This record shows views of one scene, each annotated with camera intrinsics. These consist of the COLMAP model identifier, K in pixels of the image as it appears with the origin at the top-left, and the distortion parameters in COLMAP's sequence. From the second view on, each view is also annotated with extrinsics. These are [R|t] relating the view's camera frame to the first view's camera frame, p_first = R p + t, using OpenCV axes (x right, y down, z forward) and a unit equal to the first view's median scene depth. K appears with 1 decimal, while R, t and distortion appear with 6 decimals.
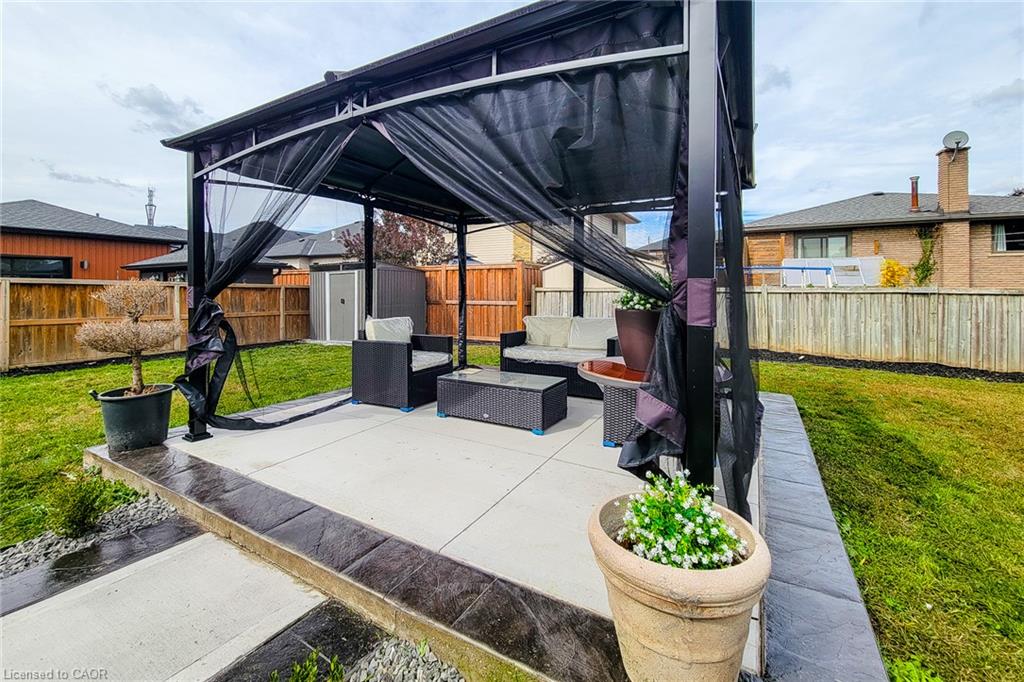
lens RADIAL K [[433.1, 0, 509.8], [0, 433.1, 330.5], [0, 0, 1]] dist [0.000805, 0.000258]
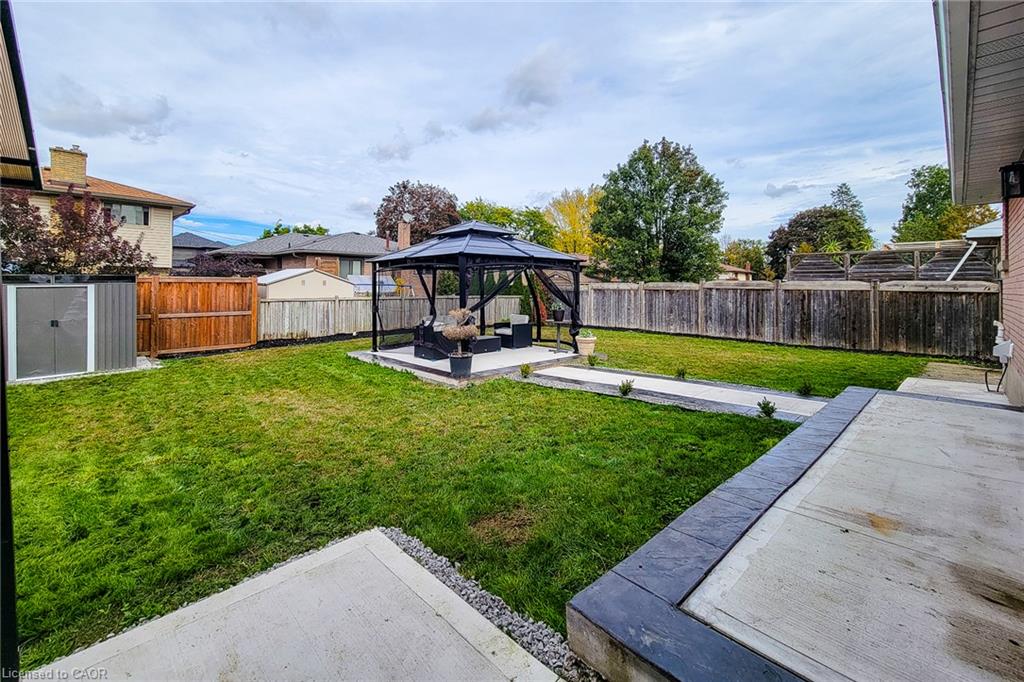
lens RADIAL K [[433.1, 0, 509.8], [0, 433.1, 330.5], [0, 0, 1]] dist [0.000805, 0.000258]
pose [[0.290312, -0.100243, 0.951667, -0.864823], [0.091308, 0.992862, 0.076728, -0.039435], [-0.952566, 0.064620, 0.297393, -0.006887]]
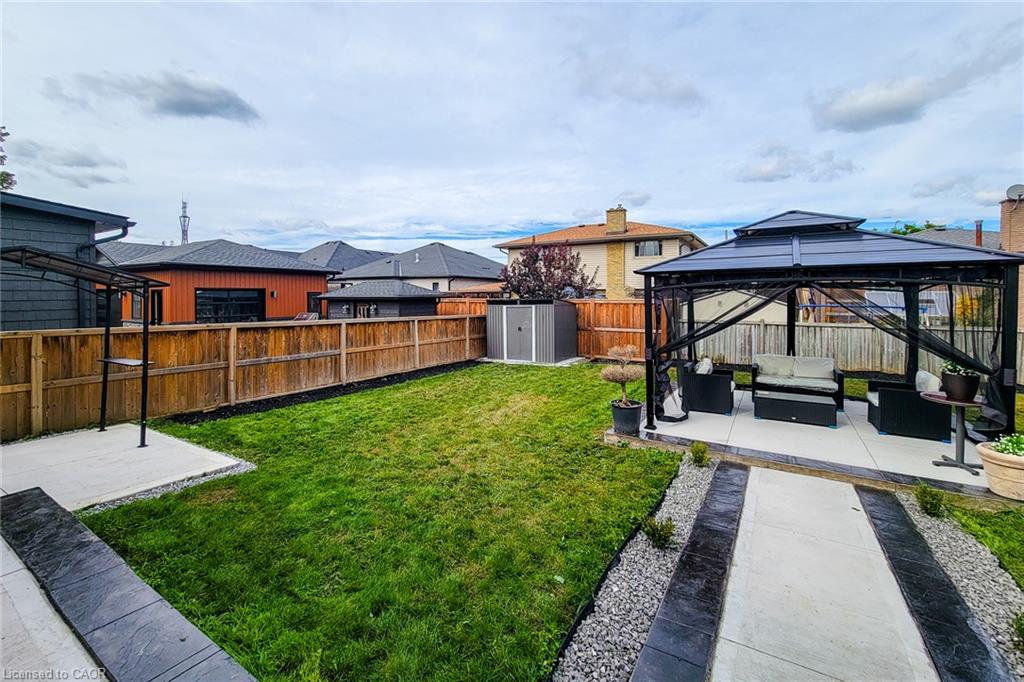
lens RADIAL K [[433.1, 0, 509.8], [0, 433.1, 330.5], [0, 0, 1]] dist [0.000805, 0.000258]
pose [[0.999322, 0.003992, -0.036608, -0.358256], [-0.004644, 0.999832, -0.017759, -0.039407], [0.036531, 0.017917, 0.999172, -0.260854]]
